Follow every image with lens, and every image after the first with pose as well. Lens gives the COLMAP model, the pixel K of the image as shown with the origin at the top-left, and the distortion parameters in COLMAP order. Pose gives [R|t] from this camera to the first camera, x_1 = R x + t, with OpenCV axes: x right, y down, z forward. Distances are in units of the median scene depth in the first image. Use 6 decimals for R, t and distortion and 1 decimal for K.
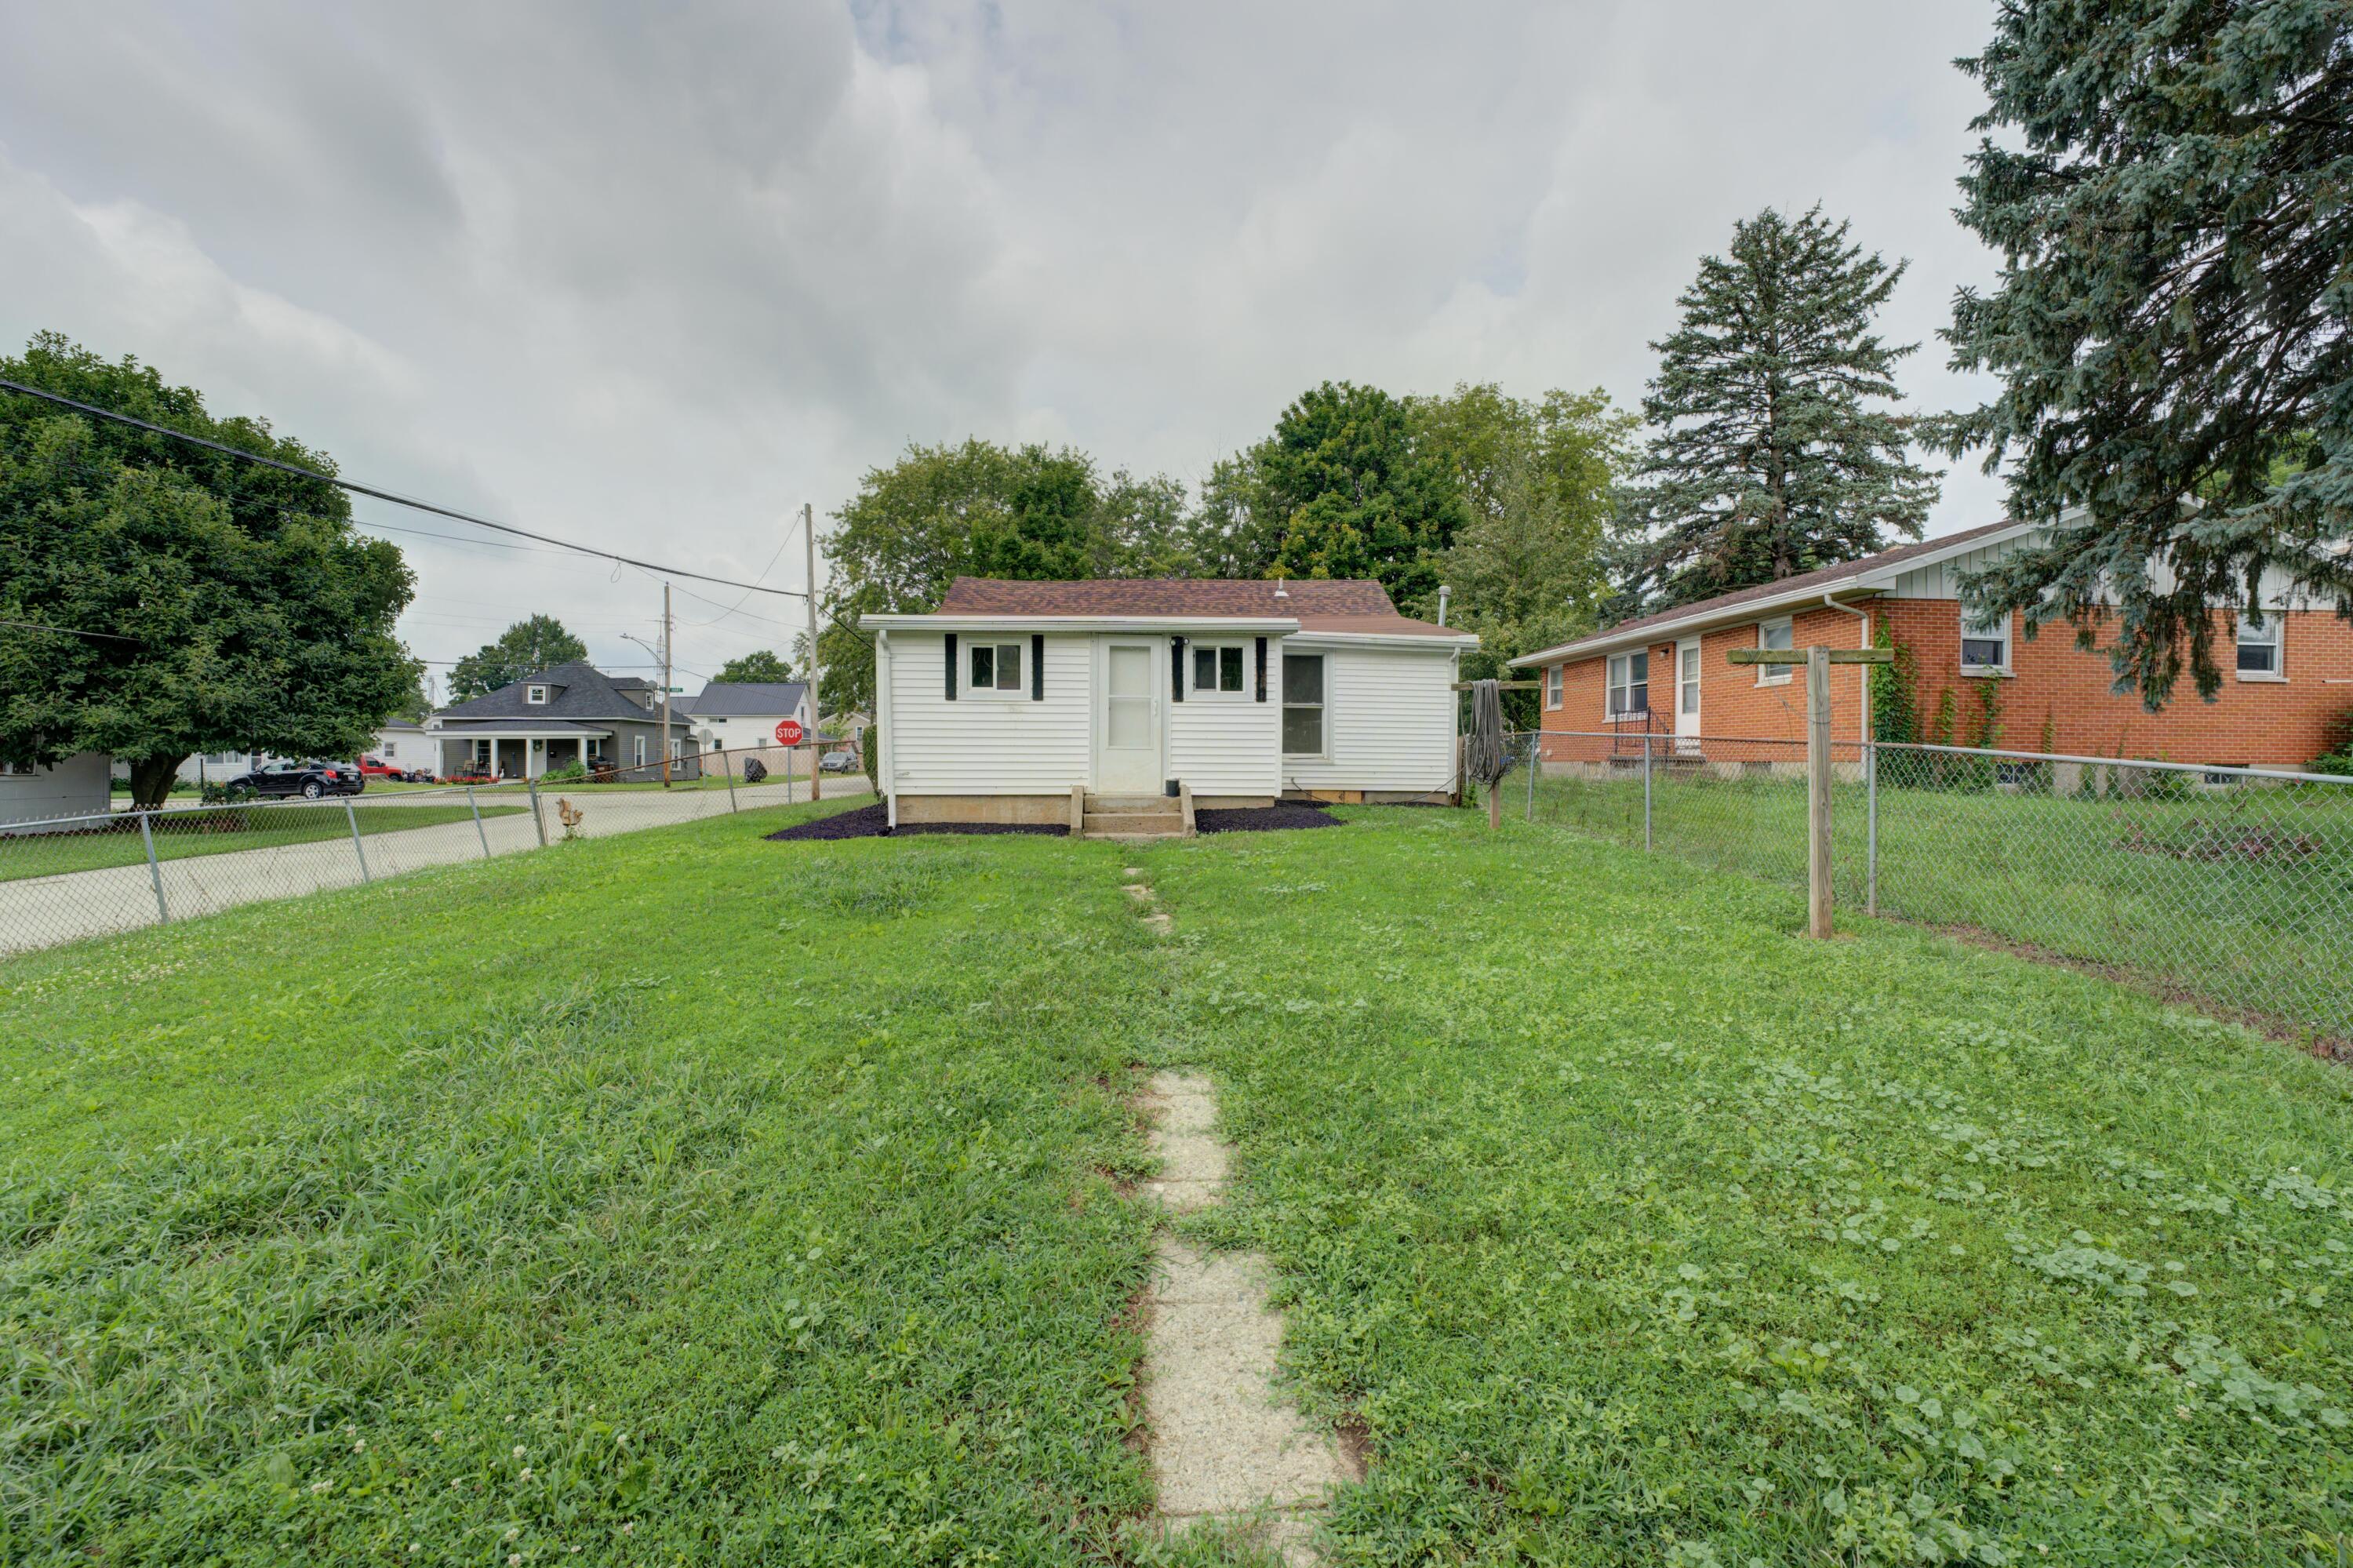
lens RADIAL K [[968.0, 0, 1181.1], [0, 968.0, 779.6], [0, 0, 1]] dist [-0.027605, 0.001646]
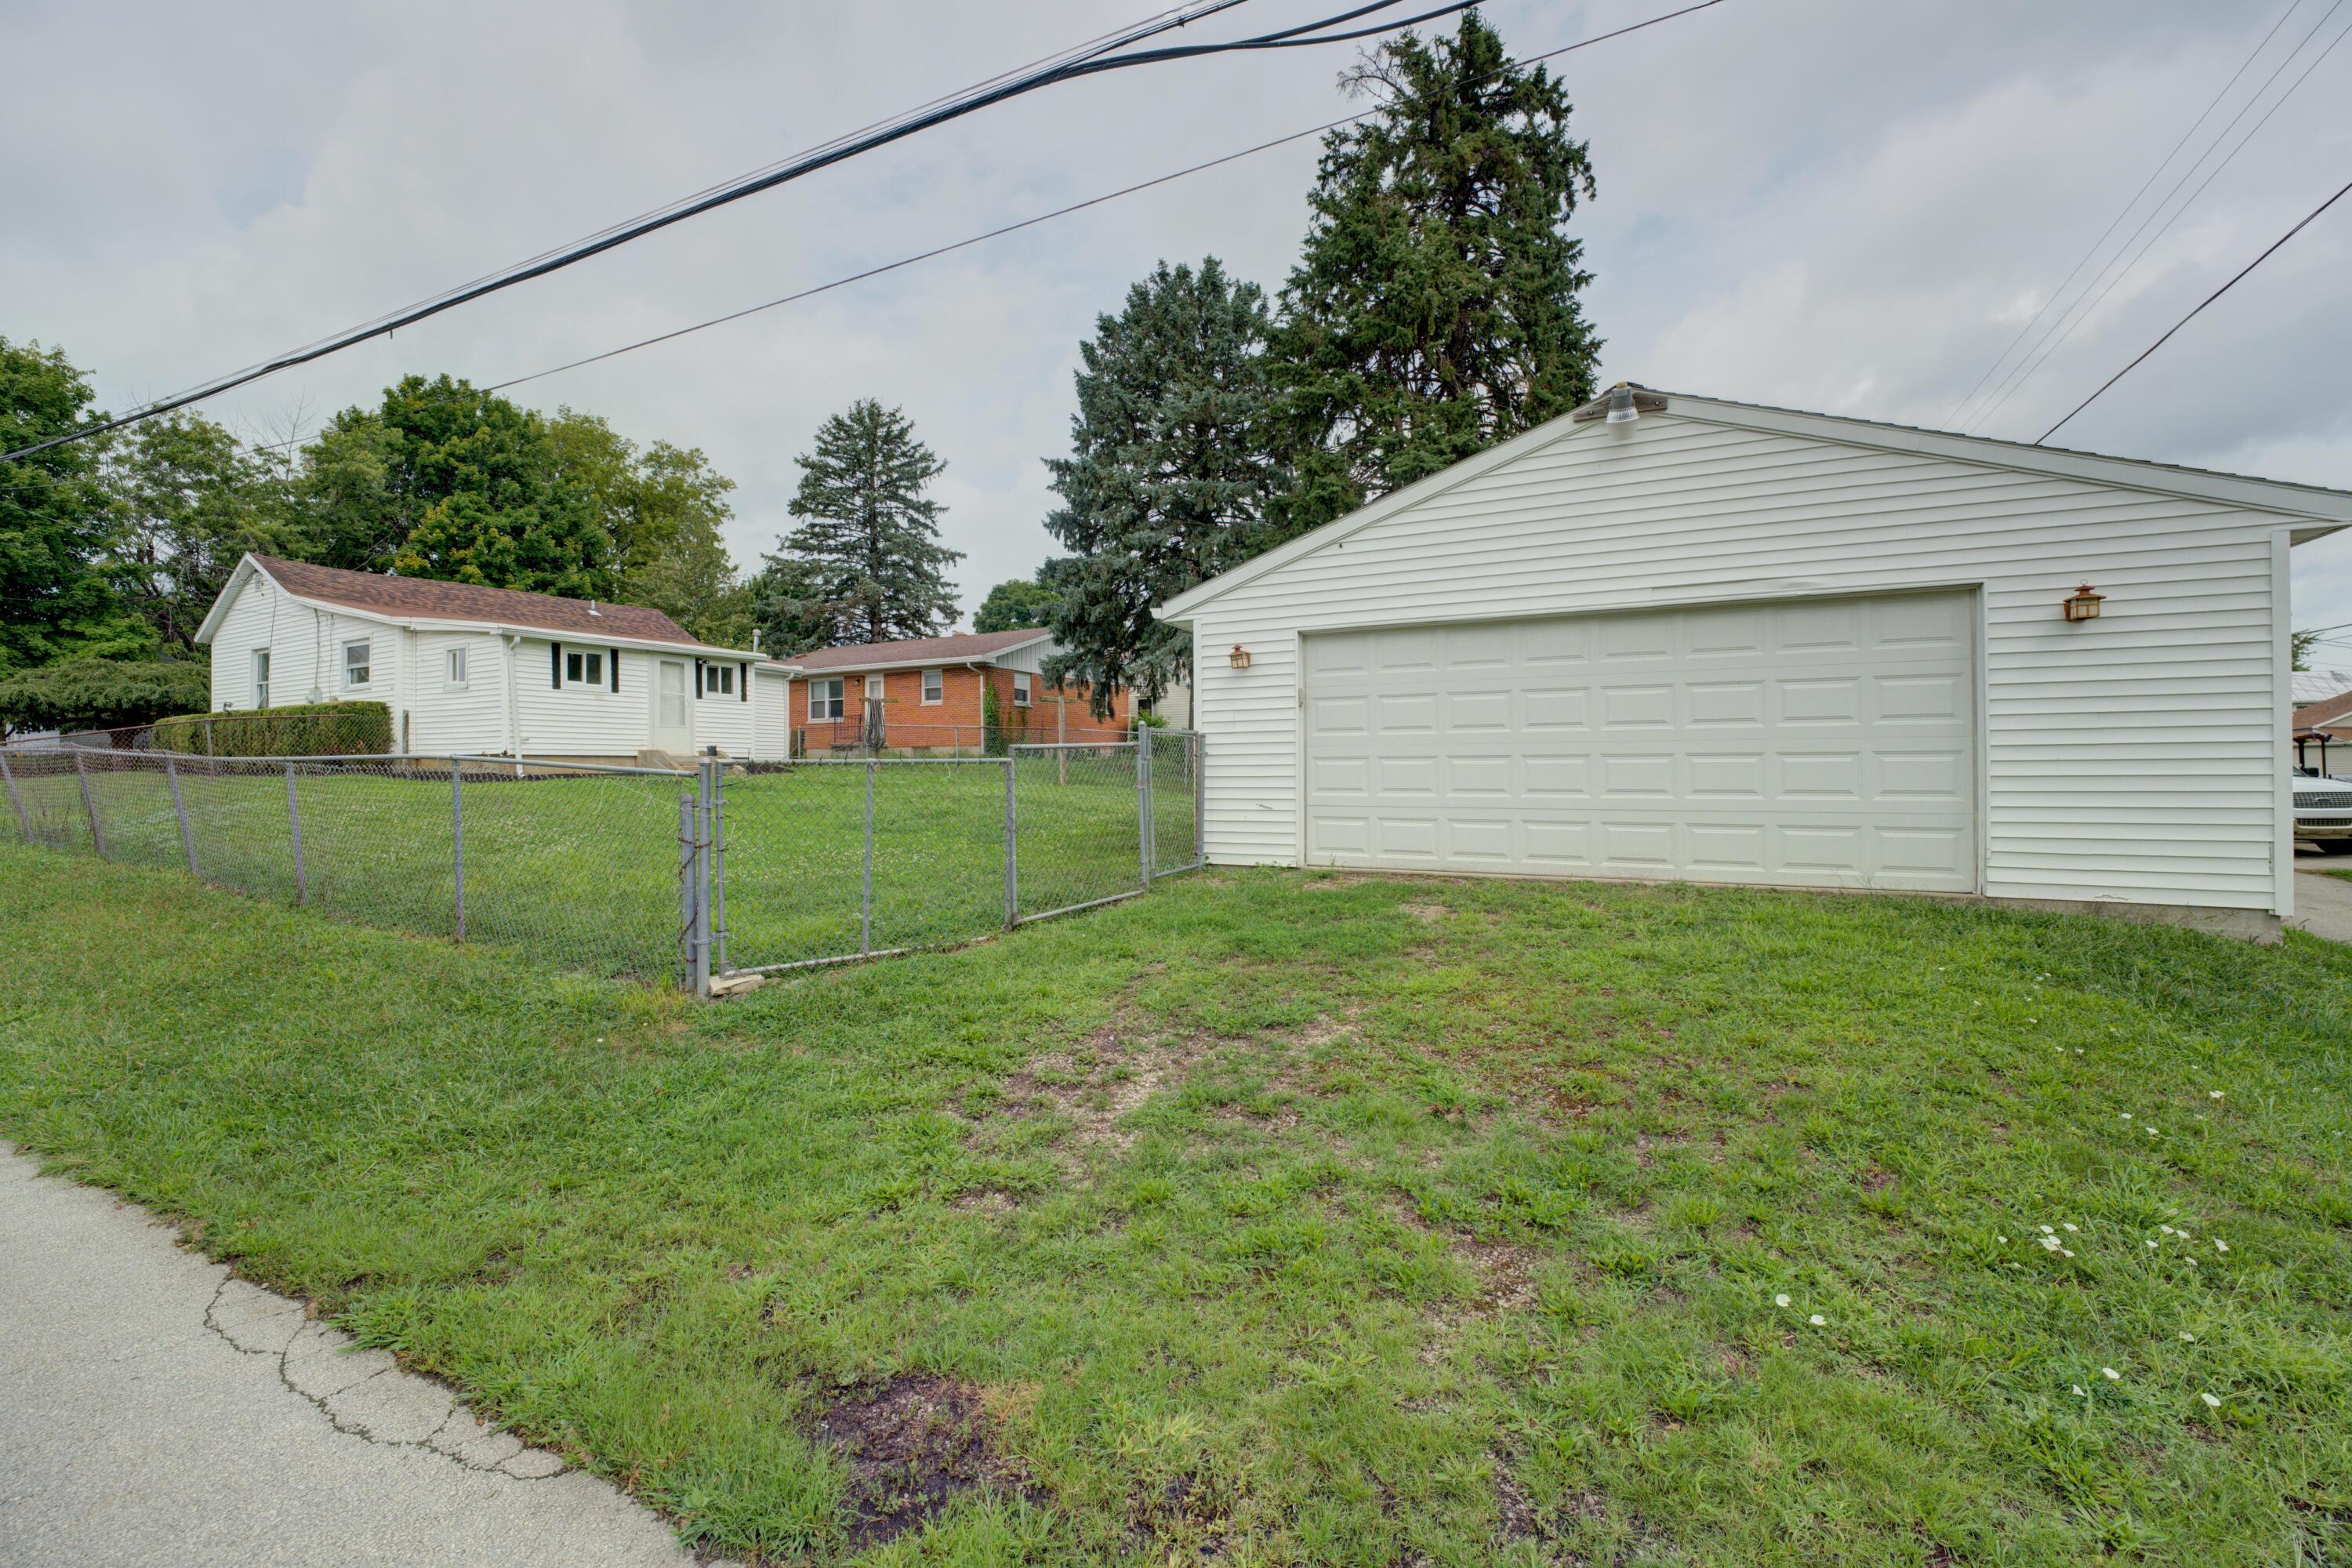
lens RADIAL K [[967.6, 0, 1169.8], [0, 967.6, 777.7], [0, 0, 1]] dist [-0.027605, 0.001646]
pose [[0.546205, -0.010182, 0.837590, -0.832562], [0.021698, 0.999763, -0.001996, 0.065161], [-0.837370, 0.019265, 0.546296, -0.484424]]
